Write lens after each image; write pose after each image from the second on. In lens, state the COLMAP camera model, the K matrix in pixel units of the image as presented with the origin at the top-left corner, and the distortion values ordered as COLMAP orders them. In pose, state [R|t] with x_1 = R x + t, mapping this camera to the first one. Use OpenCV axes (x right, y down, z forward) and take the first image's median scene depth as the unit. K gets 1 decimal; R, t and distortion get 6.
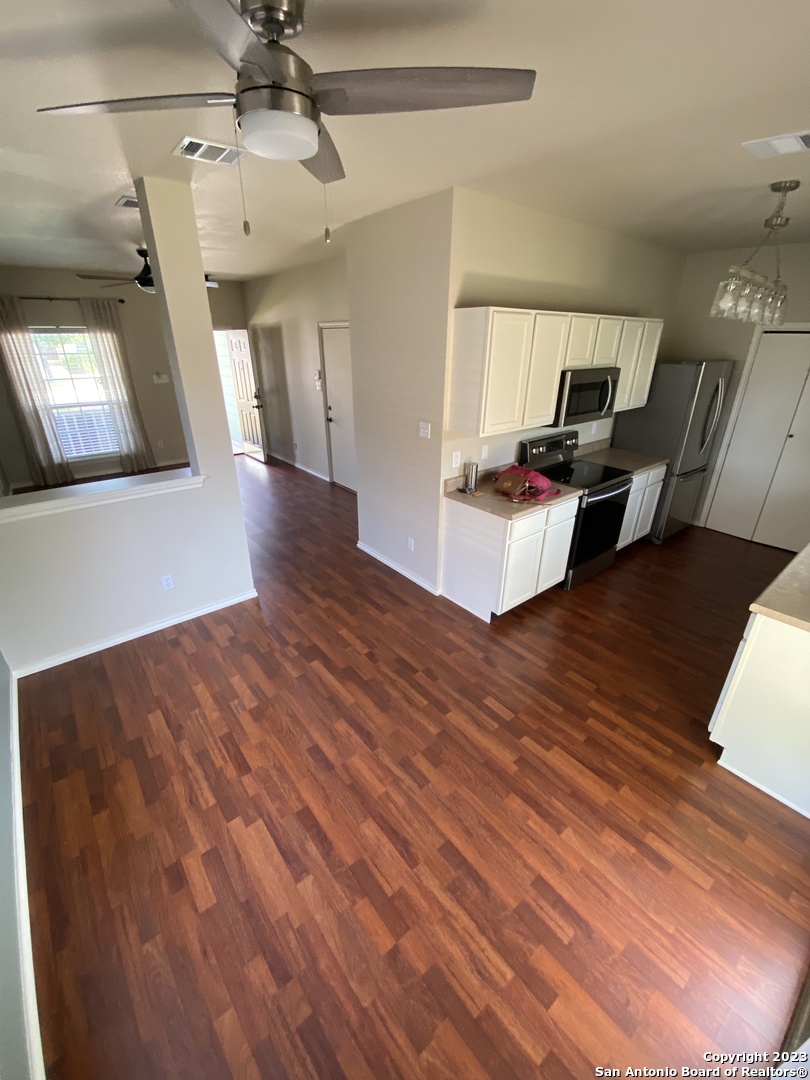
lens RADIAL K [[441.7, 0, 402.6], [0, 441.7, 541.0], [0, 0, 1]] dist [-0.001071, -0.001230]
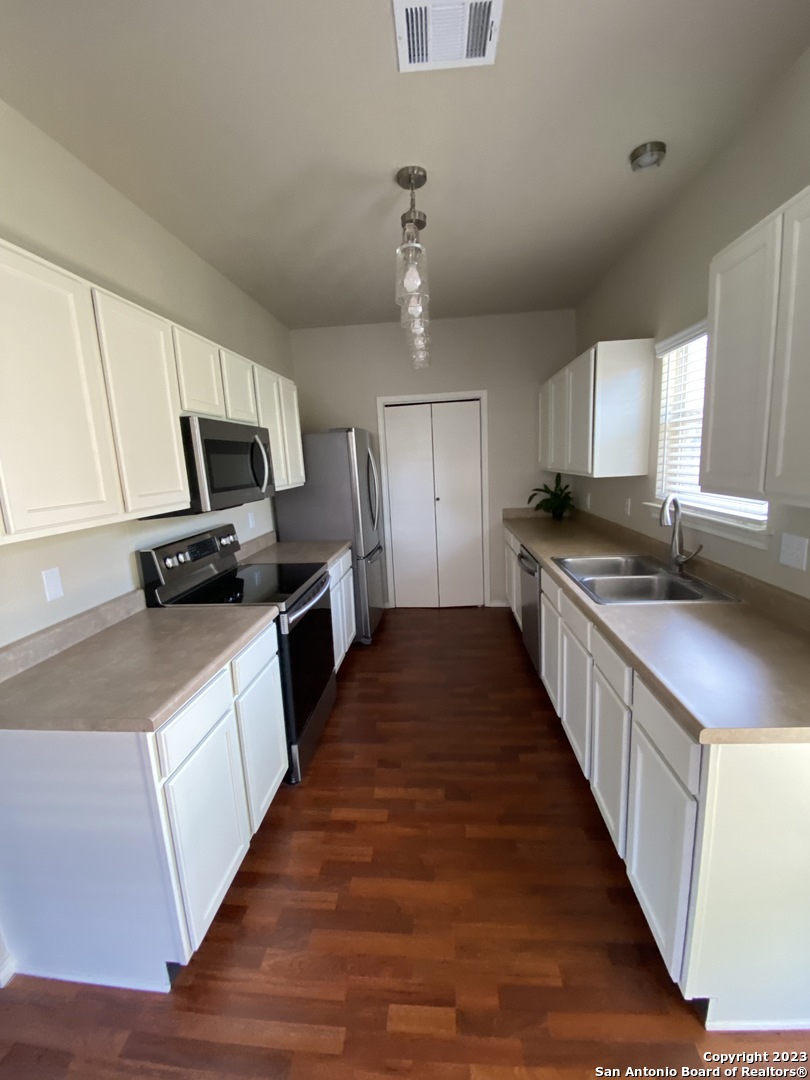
lens RADIAL K [[441.8, 0, 406.4], [0, 441.8, 534.4], [0, 0, 1]] dist [0.012856, -0.001500]
pose [[0.697729, -0.159800, 0.698311, 0.123595], [0.343534, 0.930041, -0.130418, -0.062766], [-0.628617, 0.330890, 0.703813, 0.412288]]
